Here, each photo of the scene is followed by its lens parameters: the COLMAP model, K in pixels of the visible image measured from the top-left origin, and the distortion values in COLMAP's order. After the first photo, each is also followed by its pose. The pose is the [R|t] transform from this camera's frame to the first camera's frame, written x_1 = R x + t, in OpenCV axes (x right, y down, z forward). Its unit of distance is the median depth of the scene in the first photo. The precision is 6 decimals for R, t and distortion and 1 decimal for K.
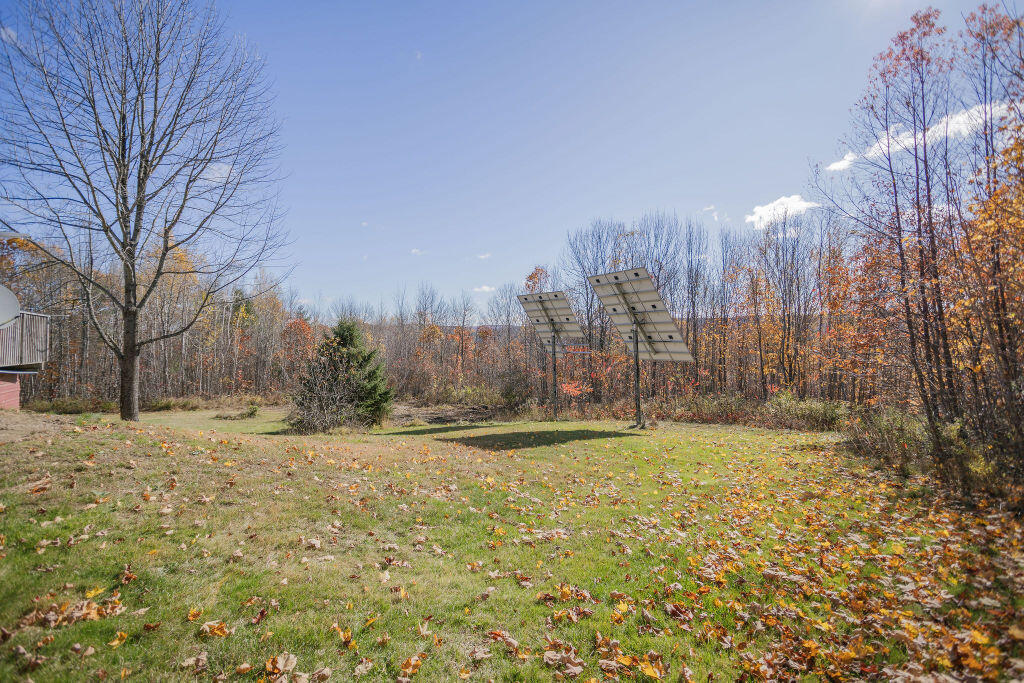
lens RADIAL K [[484.5, 0, 512.0], [0, 484.5, 341.5], [0, 0, 1]] dist [0.000444, 0.000147]
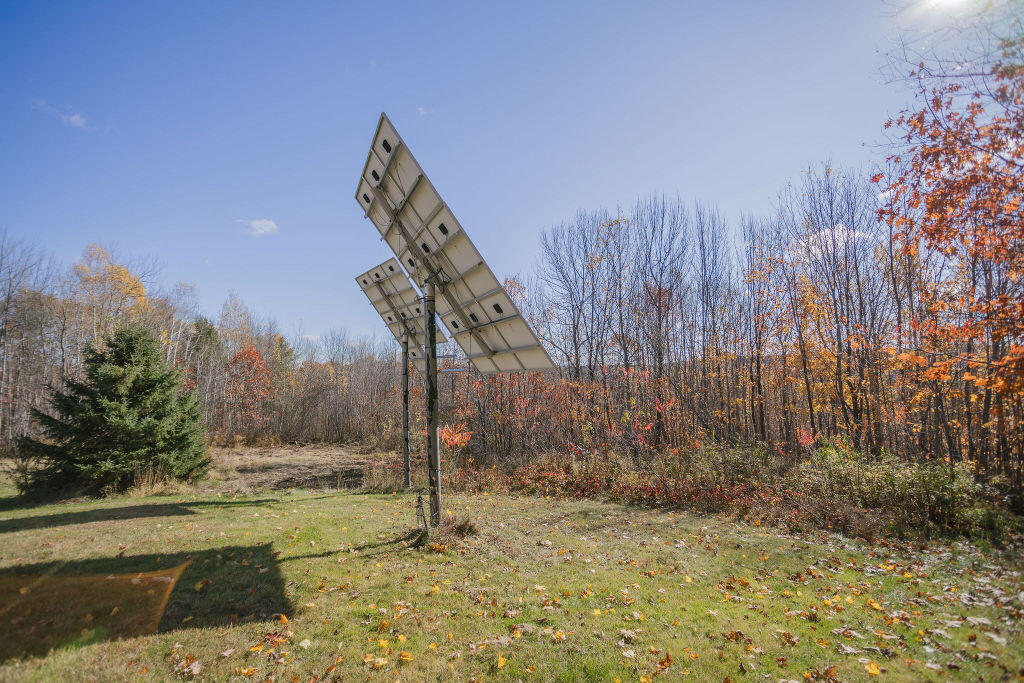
lens RADIAL K [[484.5, 0, 512.0], [0, 484.5, 341.5], [0, 0, 1]] dist [0.000444, 0.000147]
pose [[0.994937, -0.011006, -0.099897, 0.245324], [0.002553, 0.996432, -0.084357, 0.034687], [0.100469, 0.083675, 0.991415, 0.399450]]
